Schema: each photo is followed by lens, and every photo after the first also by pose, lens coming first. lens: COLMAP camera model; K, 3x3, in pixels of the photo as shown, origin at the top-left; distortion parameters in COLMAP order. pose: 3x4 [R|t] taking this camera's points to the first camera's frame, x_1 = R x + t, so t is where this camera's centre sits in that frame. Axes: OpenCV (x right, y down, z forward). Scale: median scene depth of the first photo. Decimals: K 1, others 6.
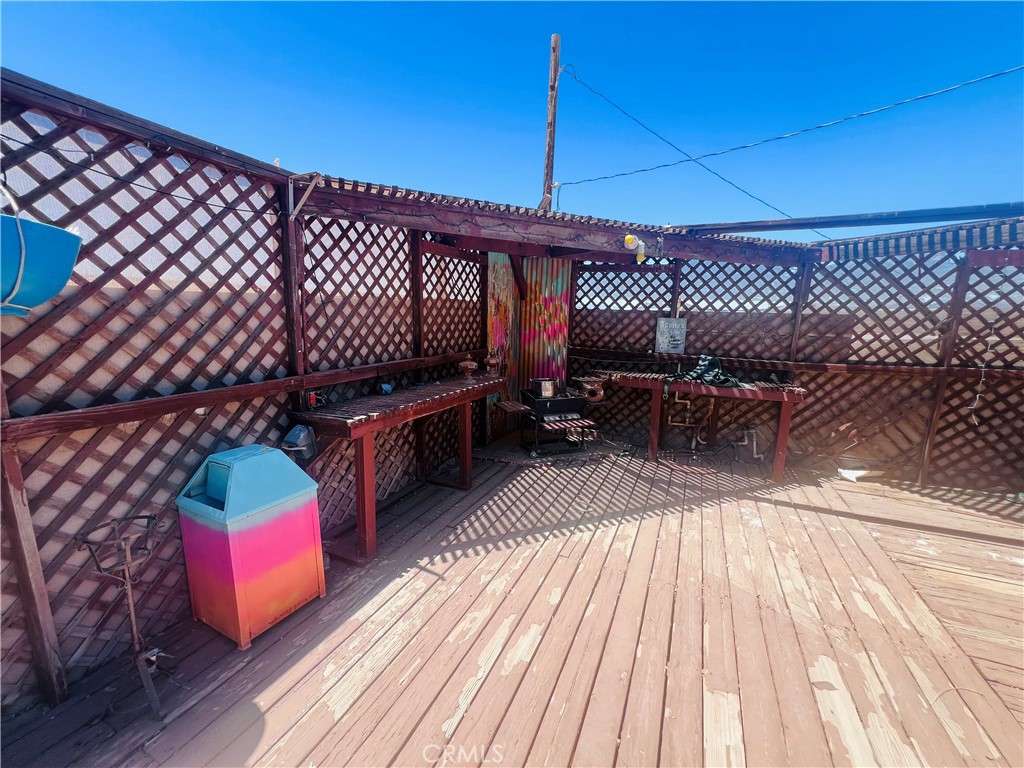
lens RADIAL K [[408.8, 0, 510.8], [0, 408.8, 382.5], [0, 0, 1]] dist [-0.001883, 0.000618]
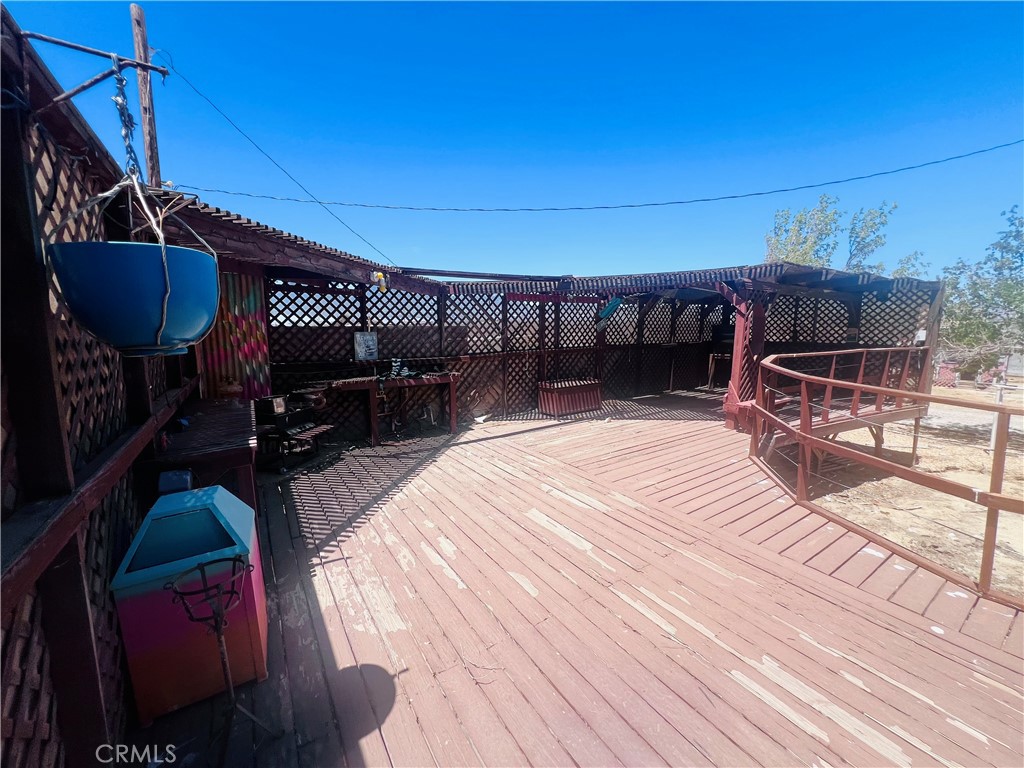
lens RADIAL K [[408.8, 0, 512.5], [0, 408.8, 384.1], [0, 0, 1]] dist [-0.001883, 0.000618]
pose [[0.529713, -0.142329, 0.836150, -0.498922], [0.162741, 0.984559, 0.064492, -0.008041], [-0.832418, 0.101914, 0.544697, -0.052945]]
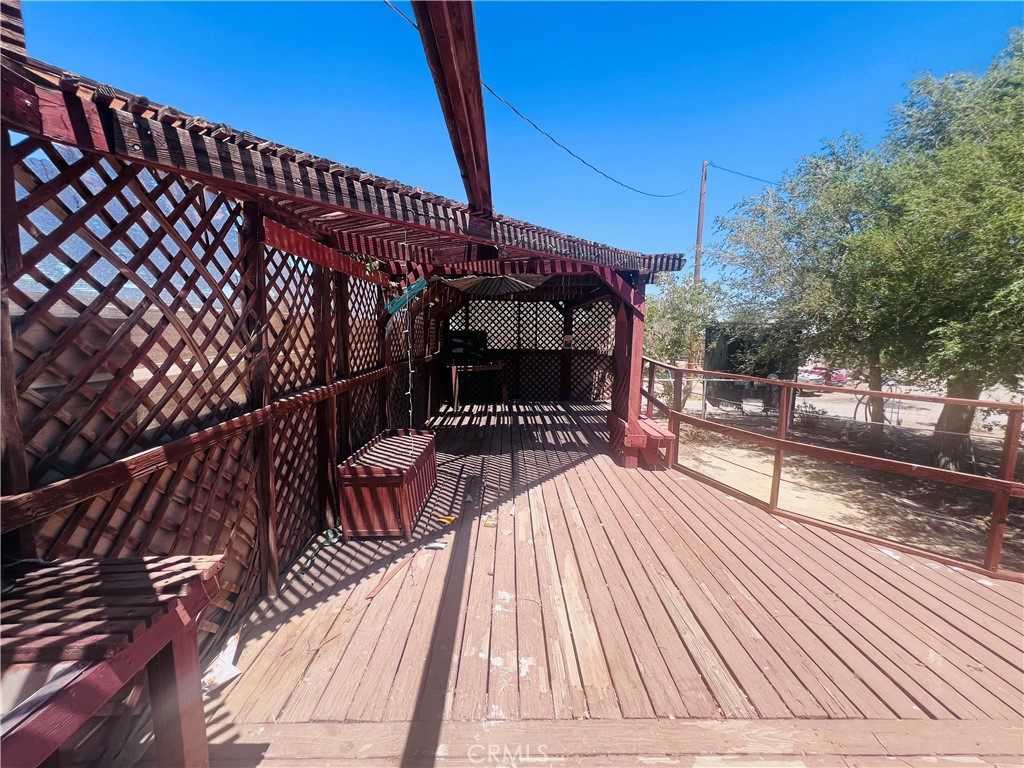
lens RADIAL K [[408.8, 0, 509.6], [0, 408.8, 382.4], [0, 0, 1]] dist [-0.001883, 0.000618]
pose [[-0.420377, -0.133766, 0.897435, 0.328485], [0.140143, 0.967632, 0.209875, -0.136972], [-0.896461, 0.213996, -0.388024, 0.823139]]
